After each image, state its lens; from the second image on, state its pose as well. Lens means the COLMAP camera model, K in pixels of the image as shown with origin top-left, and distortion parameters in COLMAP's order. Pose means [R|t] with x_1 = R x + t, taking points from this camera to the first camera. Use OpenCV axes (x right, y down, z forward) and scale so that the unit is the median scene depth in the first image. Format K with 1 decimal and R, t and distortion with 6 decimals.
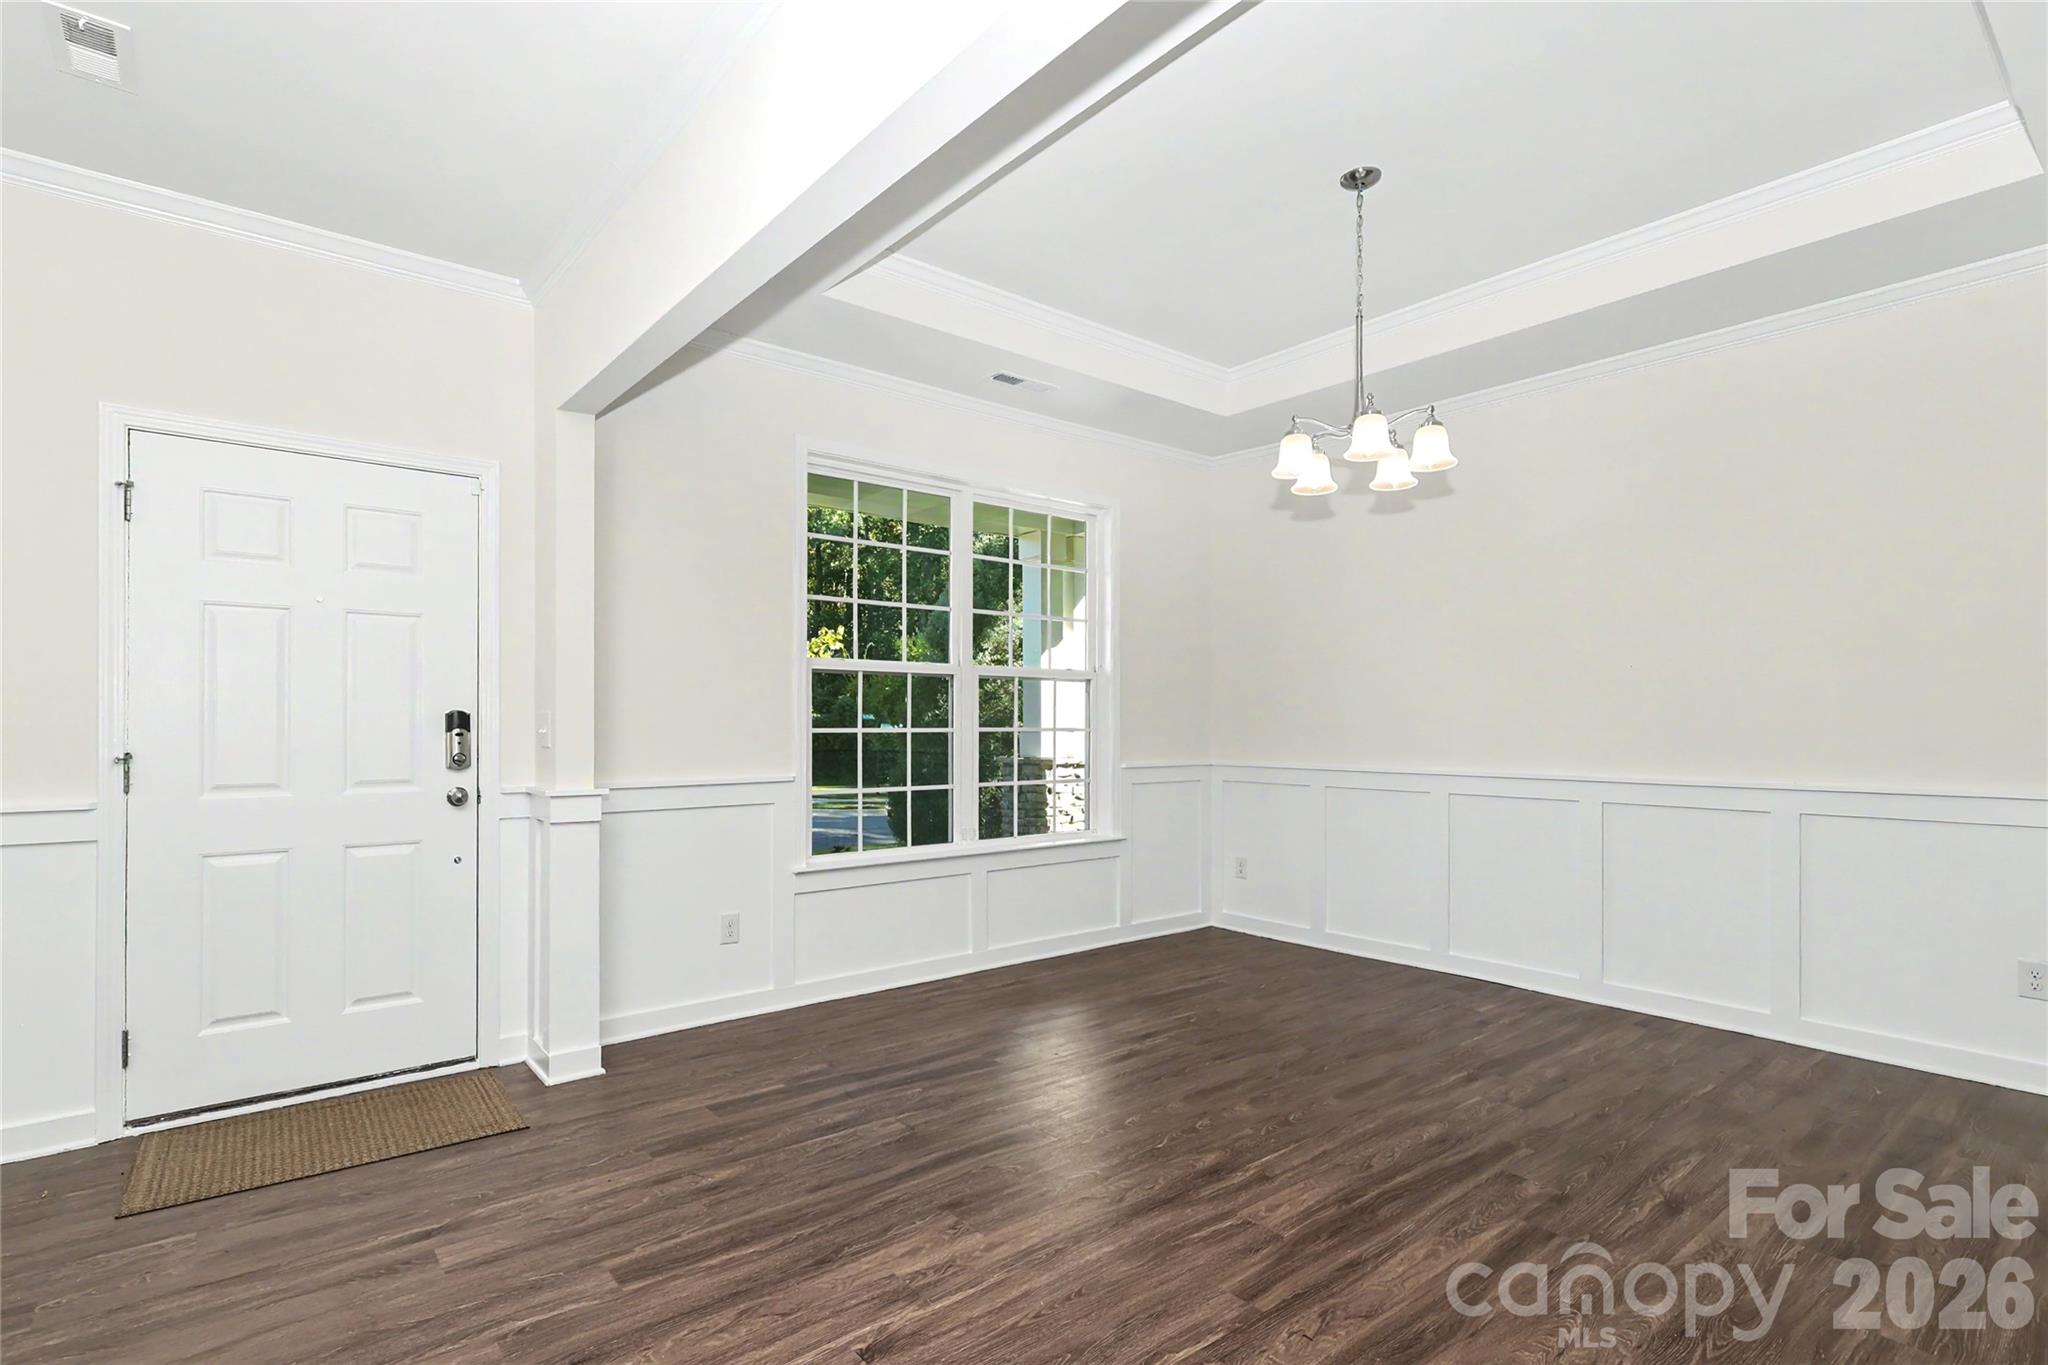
lens RADIAL K [[1007.1, 0, 1012.7], [0, 1007.1, 716.4], [0, 0, 1]] dist [0.001267, 0.000700]
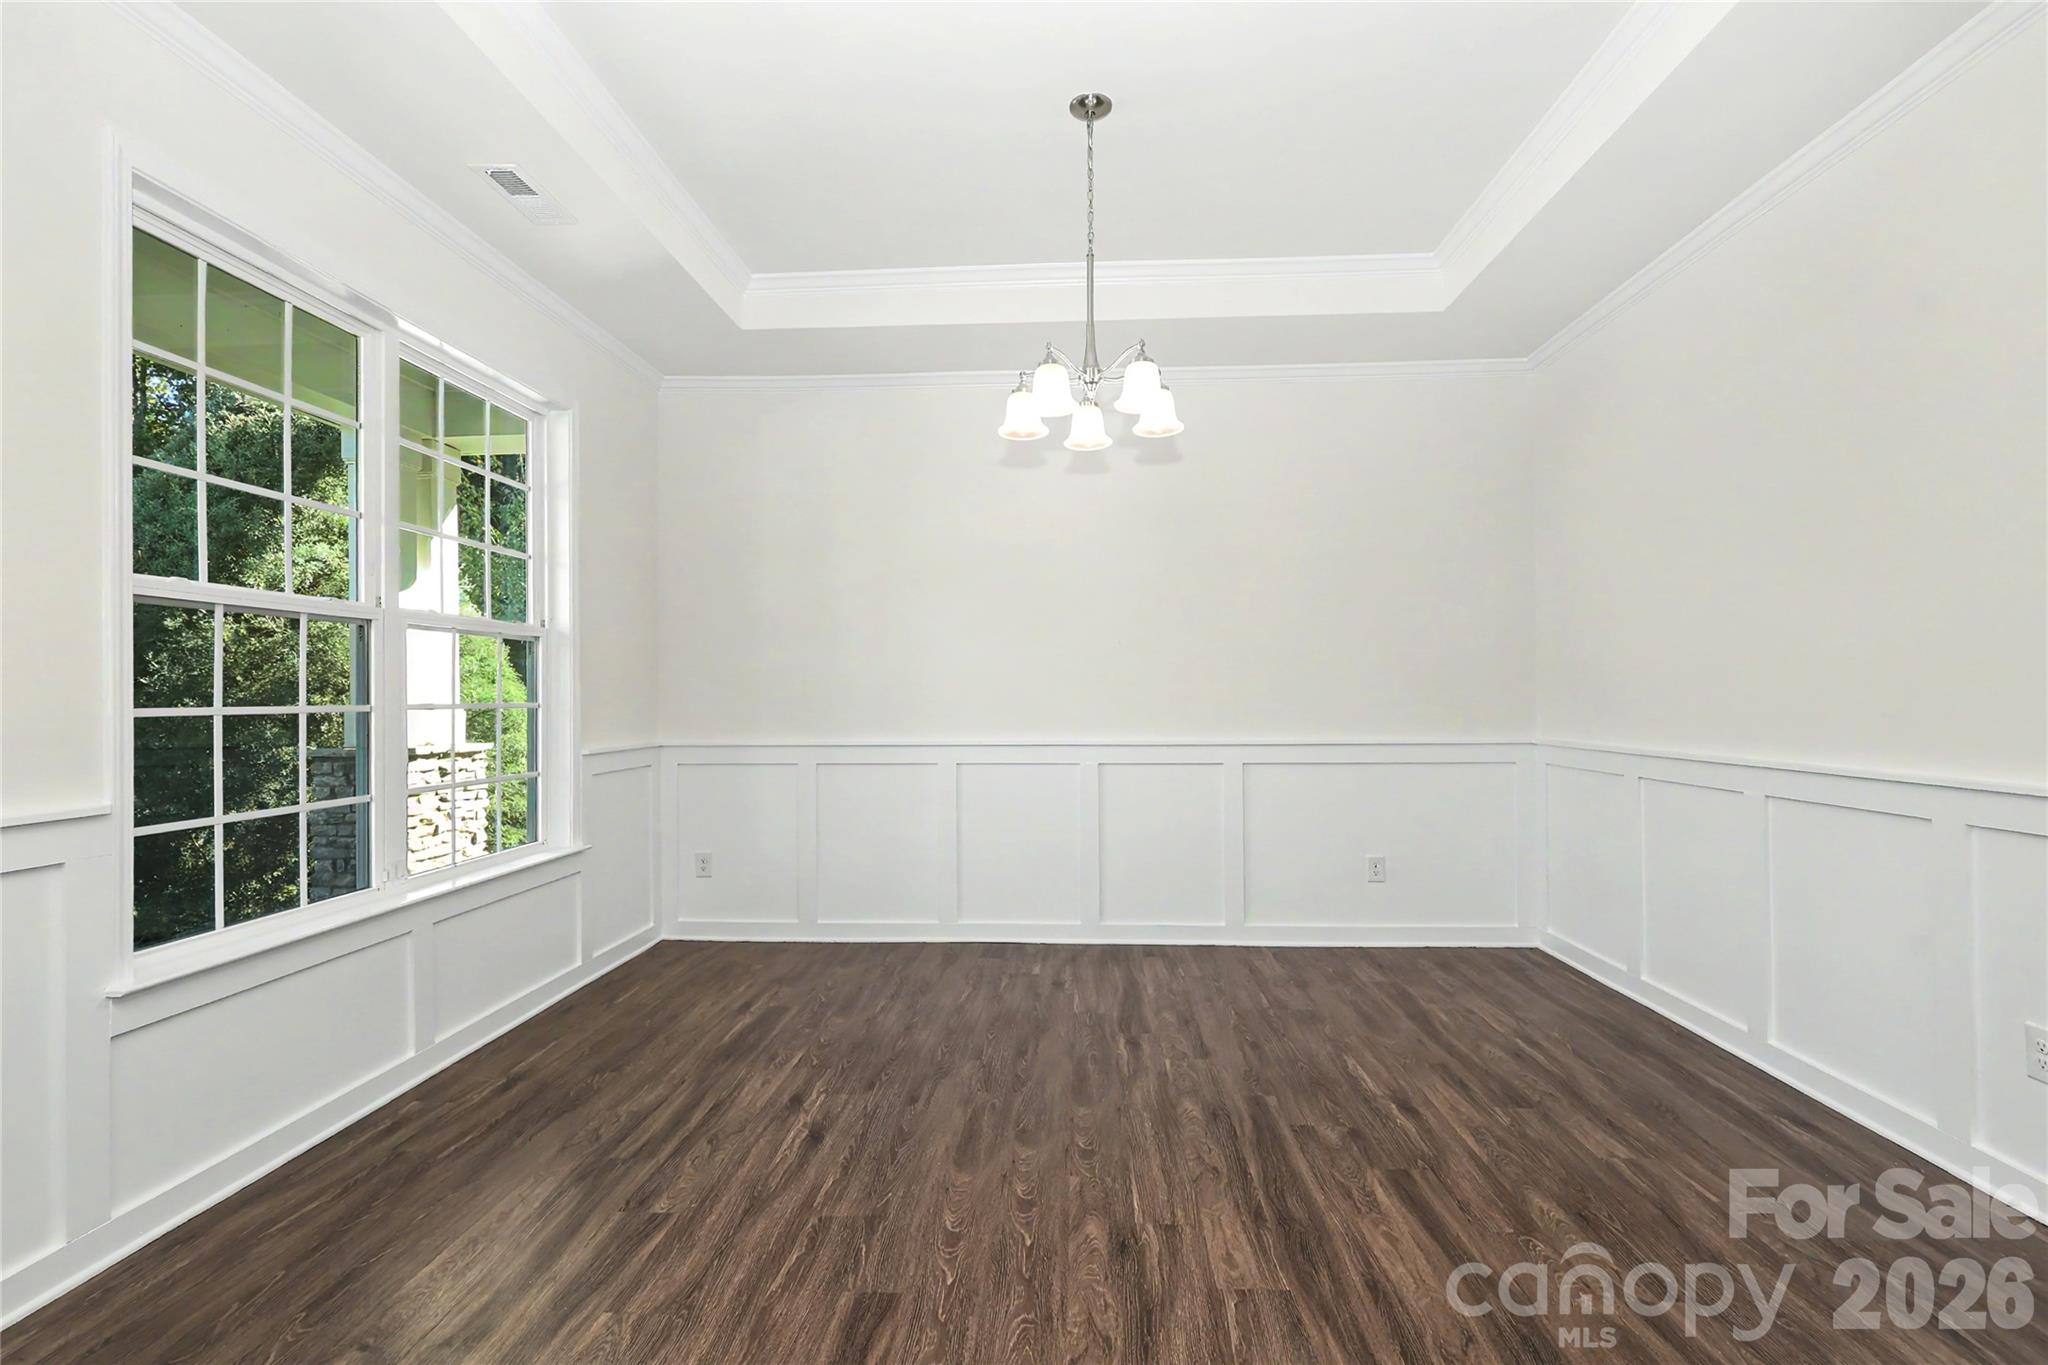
lens RADIAL K [[974.4, 0, 1029.8], [0, 974.4, 685.9], [0, 0, 1]] dist [0.000954, 0.001394]
pose [[0.671197, 0.000886, 0.741278, -0.298665], [0.001691, 0.999995, -0.002727, 0.002333], [-0.741277, 0.003084, 0.671192, 0.364914]]
